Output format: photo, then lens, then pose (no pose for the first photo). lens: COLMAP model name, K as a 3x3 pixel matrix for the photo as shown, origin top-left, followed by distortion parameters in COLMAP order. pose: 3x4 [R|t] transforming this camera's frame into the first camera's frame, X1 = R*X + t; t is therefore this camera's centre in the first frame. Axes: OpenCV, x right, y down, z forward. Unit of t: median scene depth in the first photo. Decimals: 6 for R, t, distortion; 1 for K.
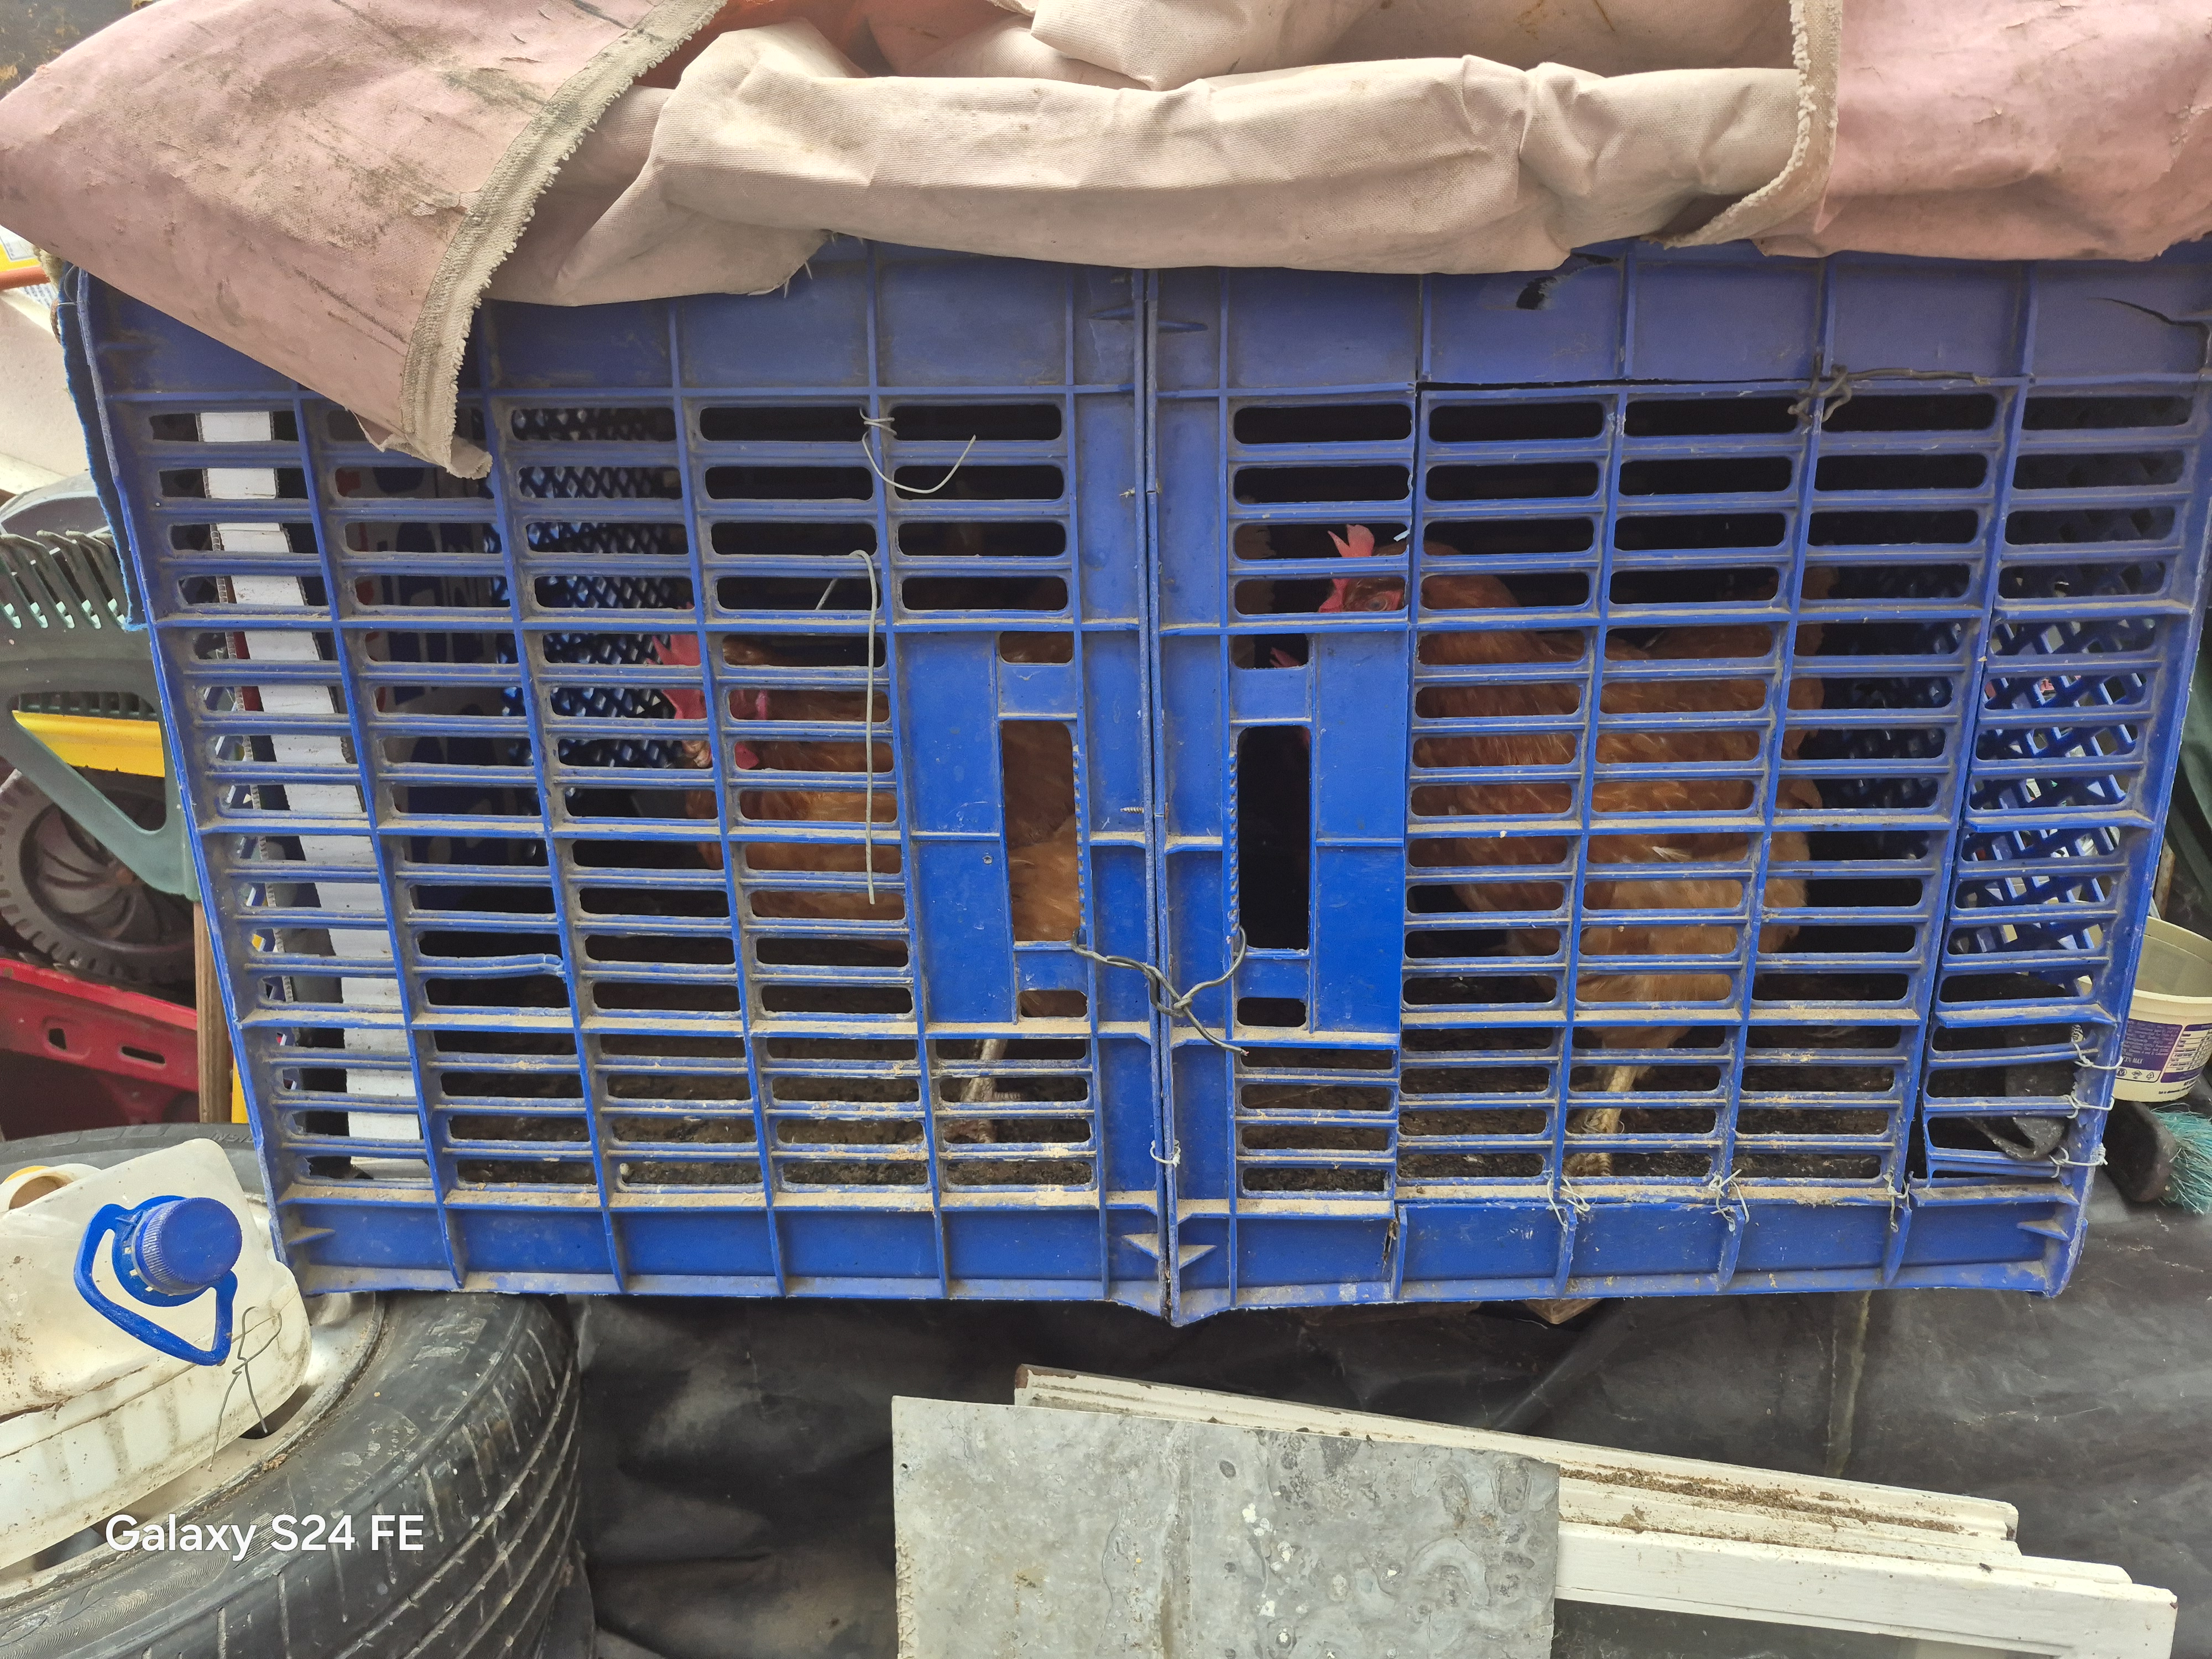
lens RADIAL K [[1492.4, 0, 1205.8], [0, 1492.4, 913.4], [0, 0, 1]] dist [0.055336, -0.113568]
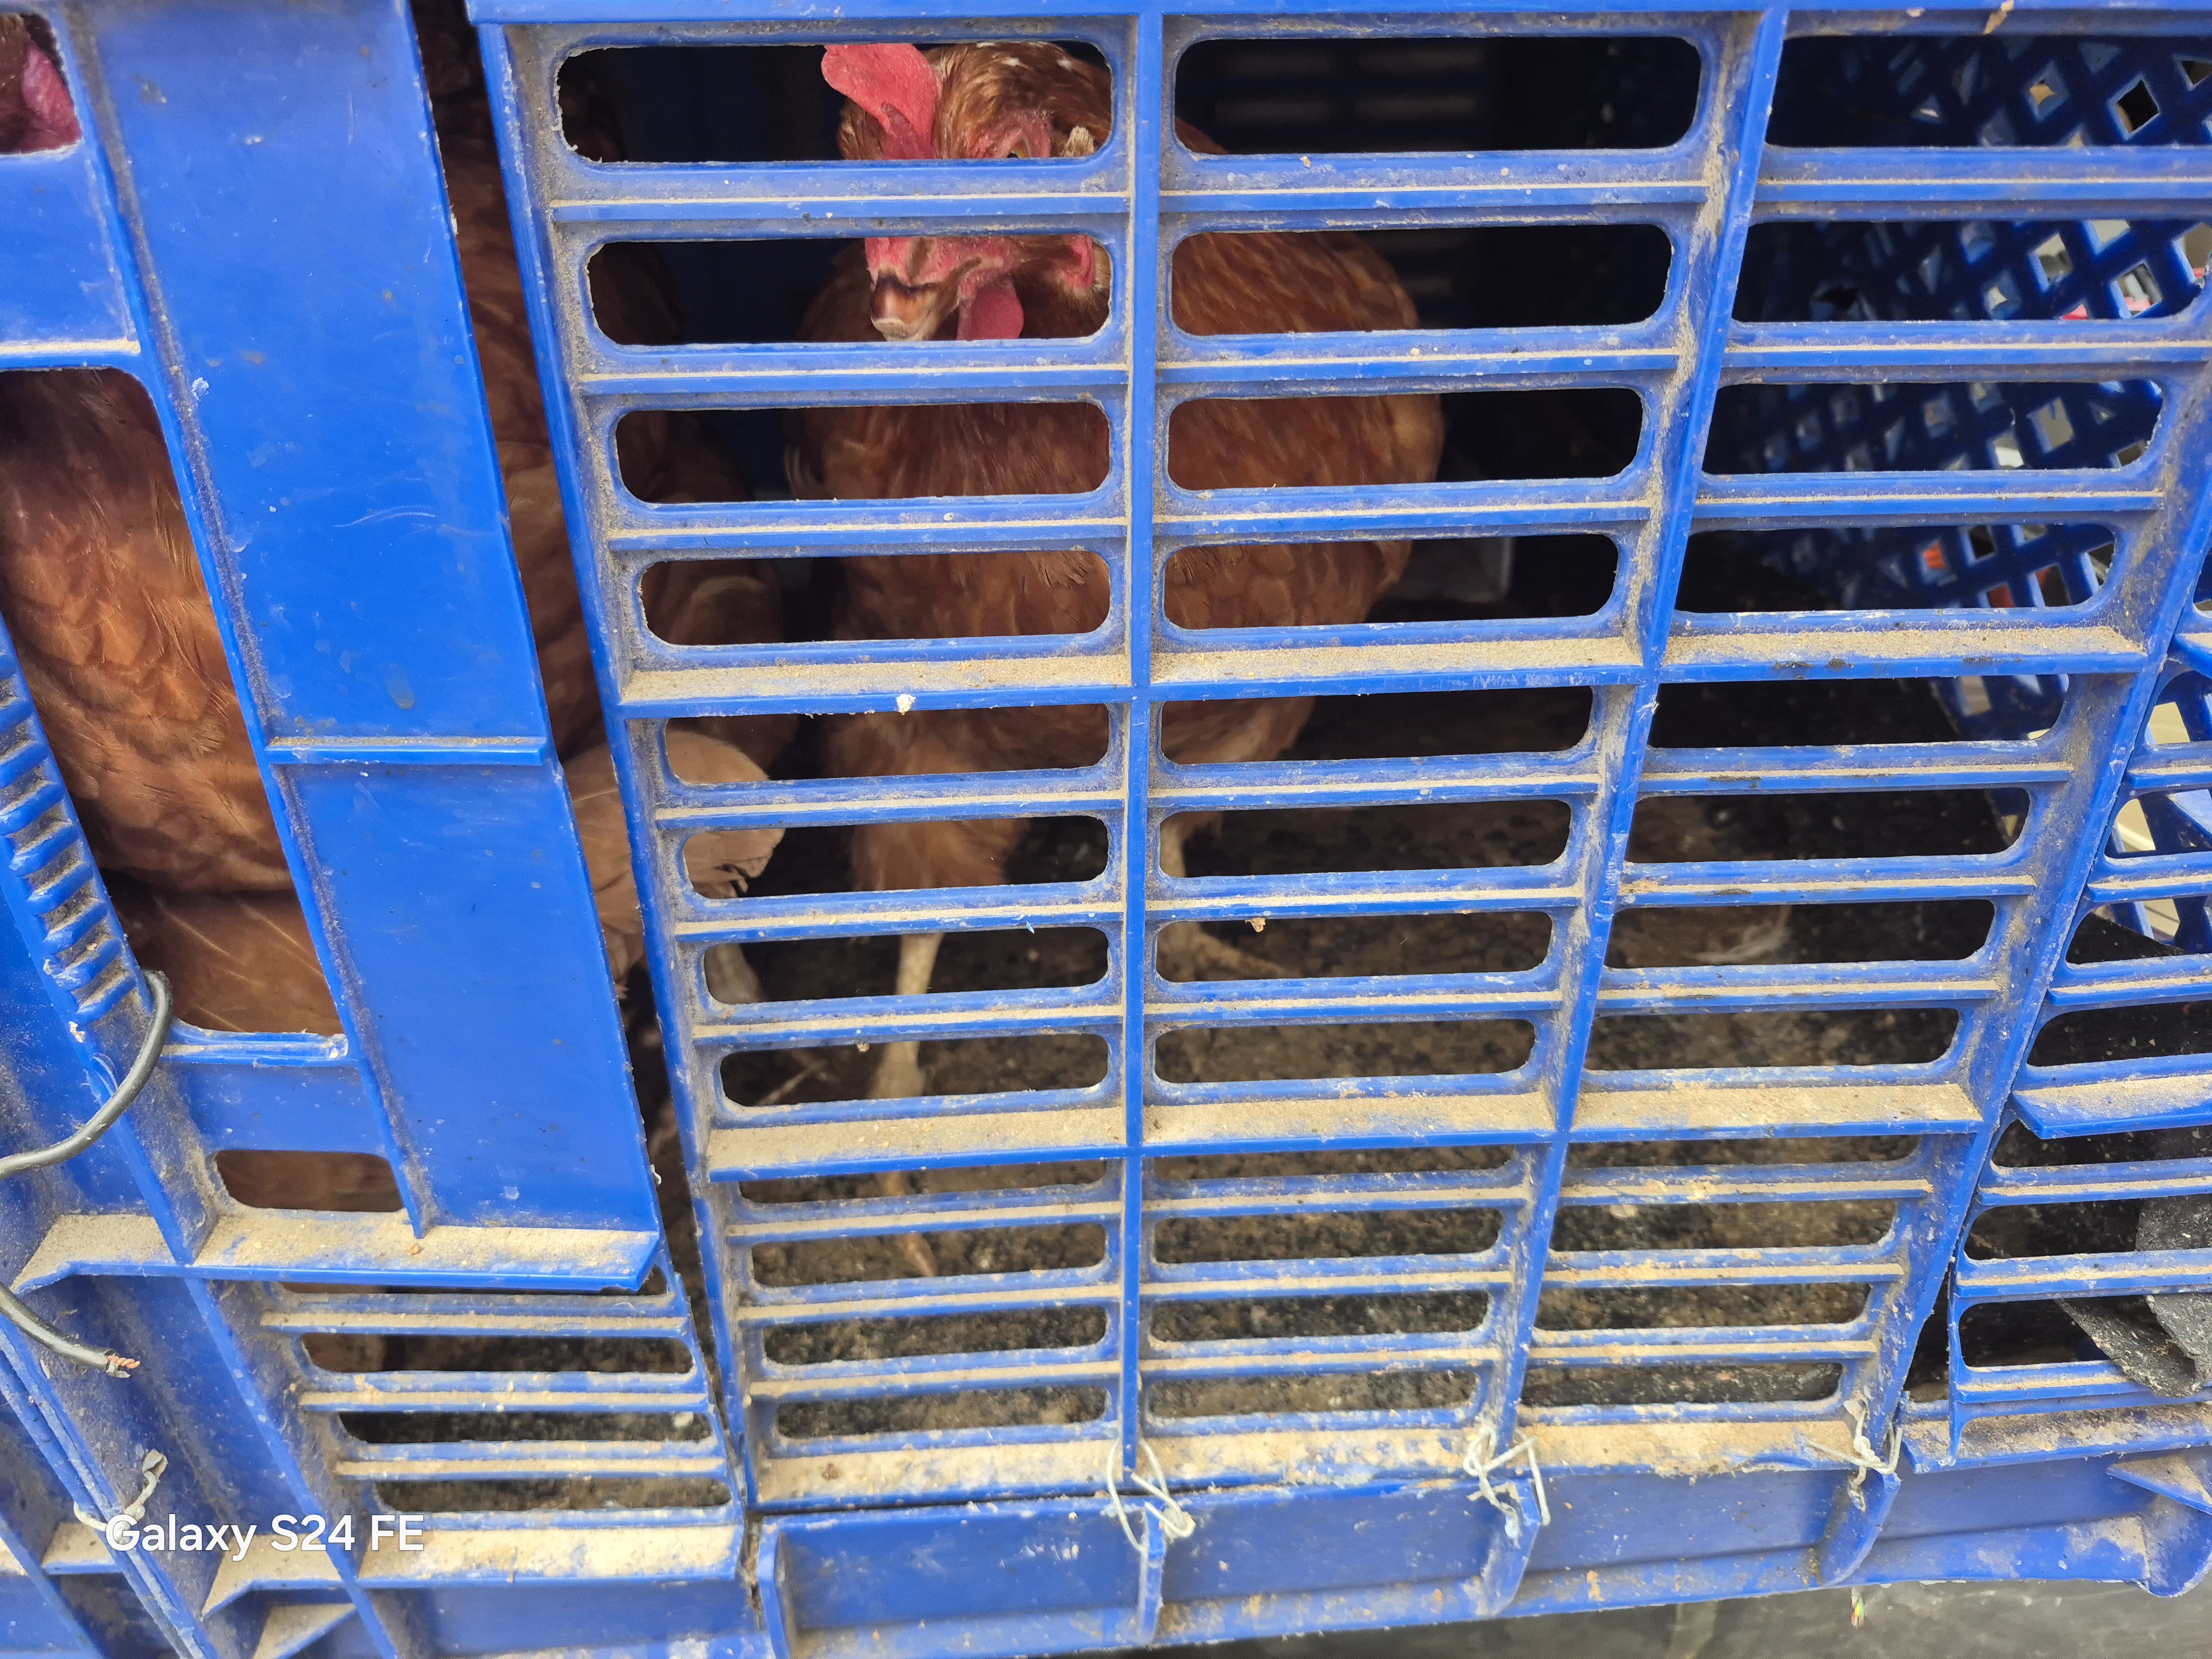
lens RADIAL K [[1485.2, 0, 1110.7], [0, 1485.2, 899.1], [0, 0, 1]] dist [0.005872, -0.024119]
pose [[0.999648, -0.014413, 0.022291, 0.224644], [0.009448, 0.977950, 0.208623, -0.075309], [-0.024807, -0.208339, 0.977742, 0.610723]]
